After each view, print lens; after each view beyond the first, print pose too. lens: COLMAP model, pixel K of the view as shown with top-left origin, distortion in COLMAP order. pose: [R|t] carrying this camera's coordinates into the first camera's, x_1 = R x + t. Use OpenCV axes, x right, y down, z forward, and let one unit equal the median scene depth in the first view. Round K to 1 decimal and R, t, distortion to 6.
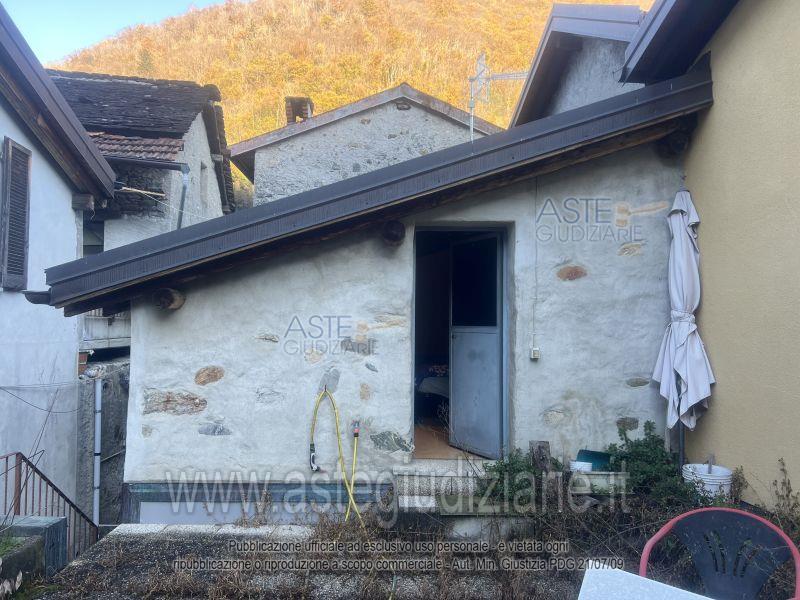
lens RADIAL K [[607.3, 0, 395.9], [0, 607.3, 296.2], [0, 0, 1]] dist [0.060160, -0.076547]
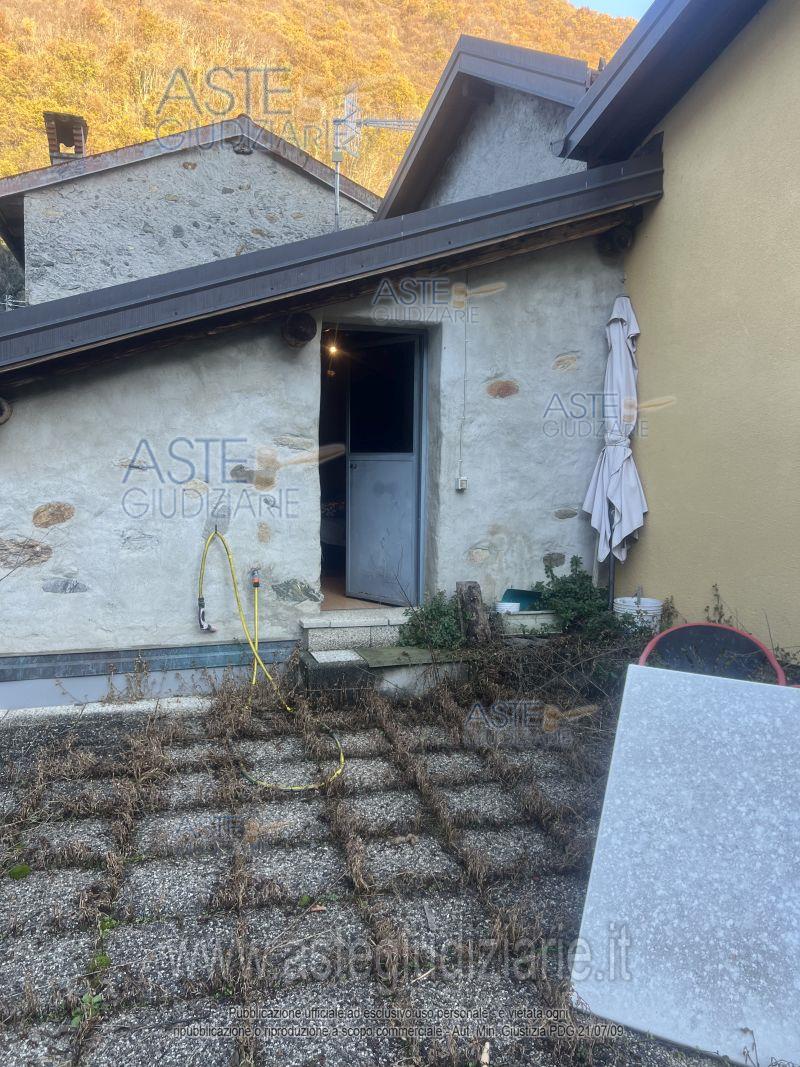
lens RADIAL K [[809.9, 0, 402.8], [0, 809.9, 539.0], [0, 0, 1]] dist [0.060160, -0.076547]
pose [[0.958110, -0.026780, 0.285145, -0.178805], [-0.014491, 0.989811, 0.141650, 0.011379], [-0.286033, -0.139848, 0.947960, -0.069632]]
